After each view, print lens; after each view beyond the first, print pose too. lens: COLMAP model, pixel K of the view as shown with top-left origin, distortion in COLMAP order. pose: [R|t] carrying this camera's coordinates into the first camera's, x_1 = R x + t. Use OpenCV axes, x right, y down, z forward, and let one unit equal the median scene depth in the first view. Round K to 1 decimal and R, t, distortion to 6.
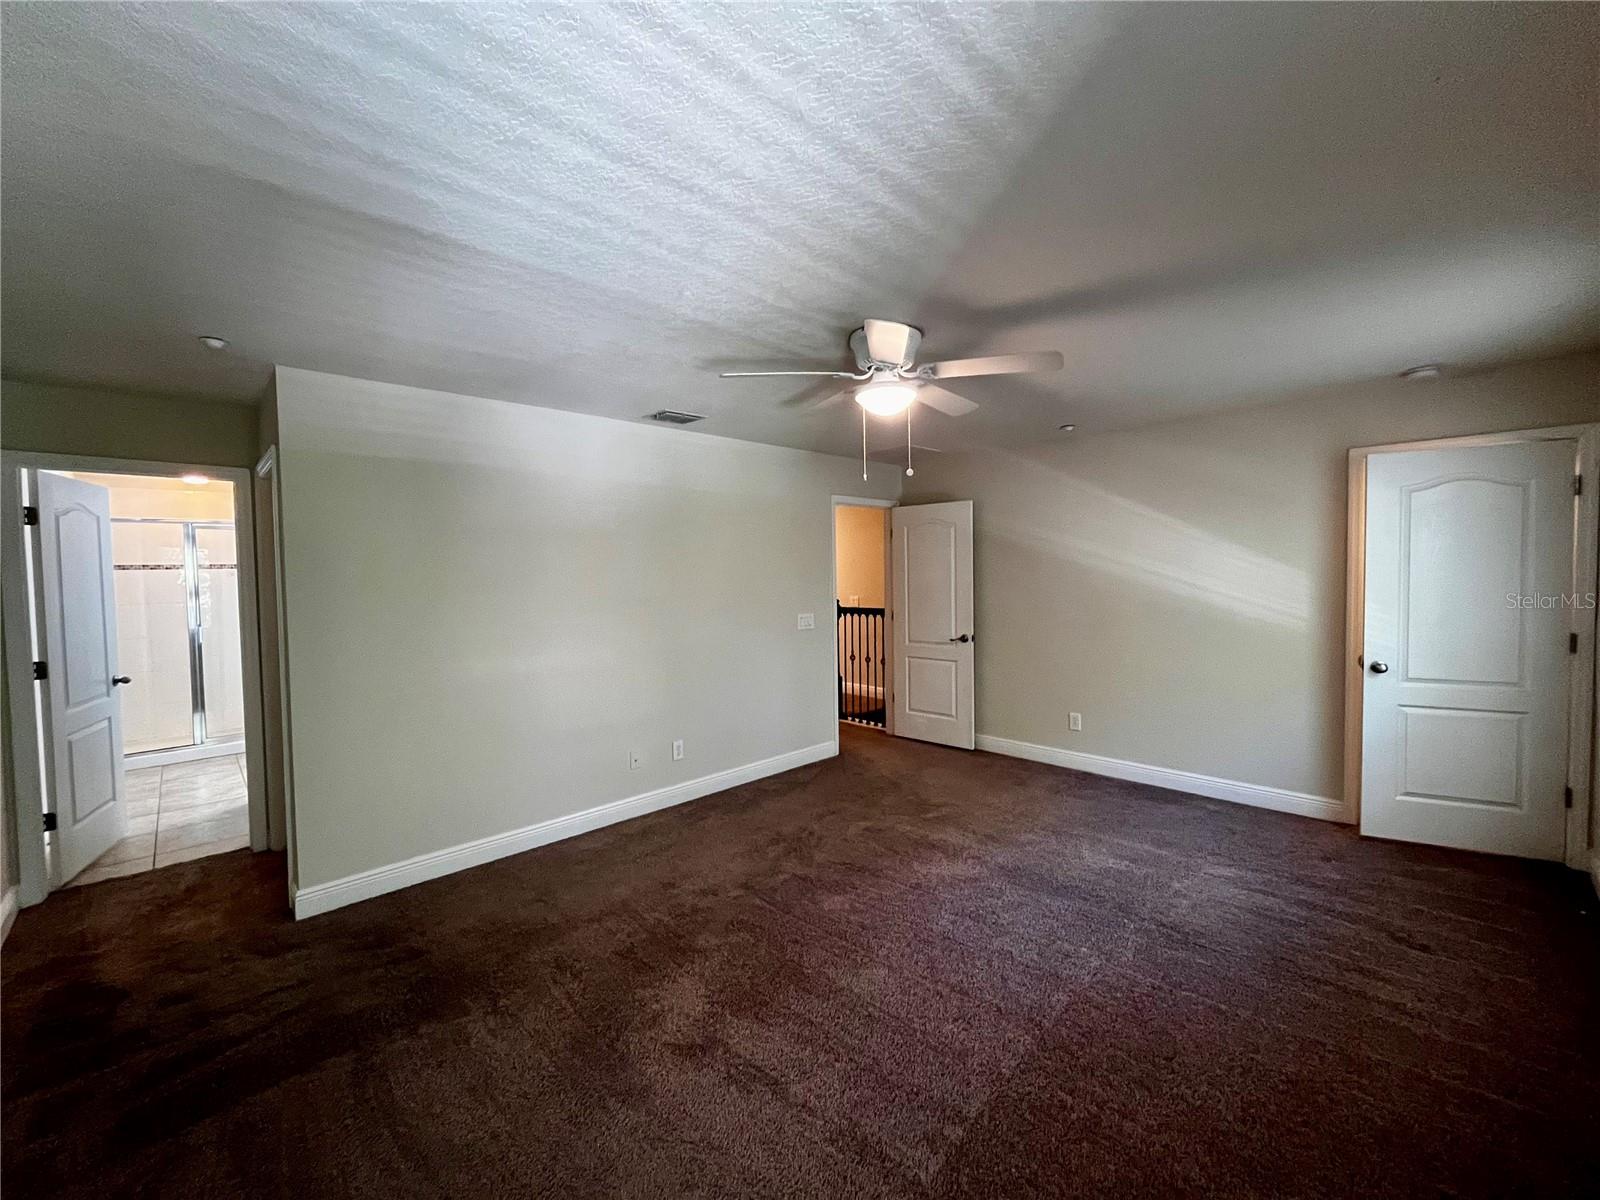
lens RADIAL K [[644.2, 0, 803.7], [0, 644.2, 601.7], [0, 0, 1]] dist [-0.001215, -0.000668]
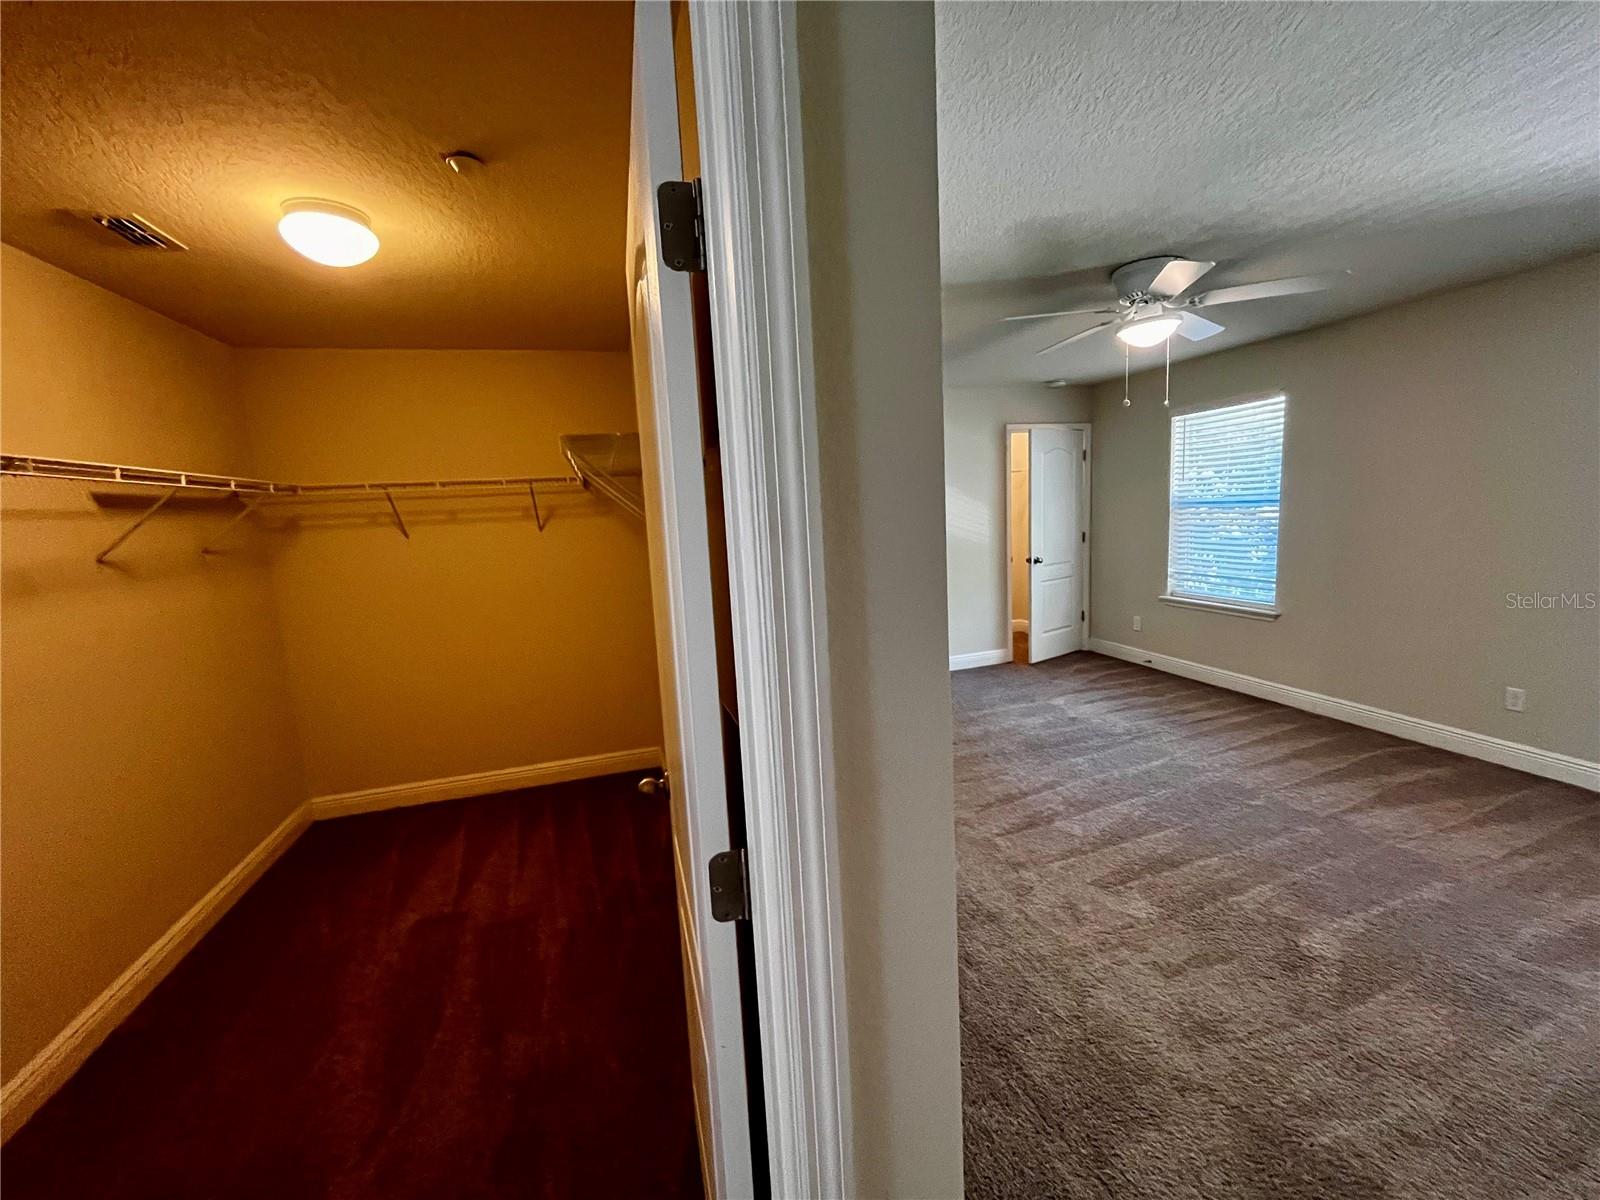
lens RADIAL K [[644.2, 0, 807.7], [0, 644.2, 594.0], [0, 0, 1]] dist [-0.001215, -0.000668]
pose [[0.454817, -0.126813, 0.881510, -0.801705], [0.084987, 0.991473, 0.098783, -0.024556], [-0.886521, 0.029989, 0.461716, 0.721592]]
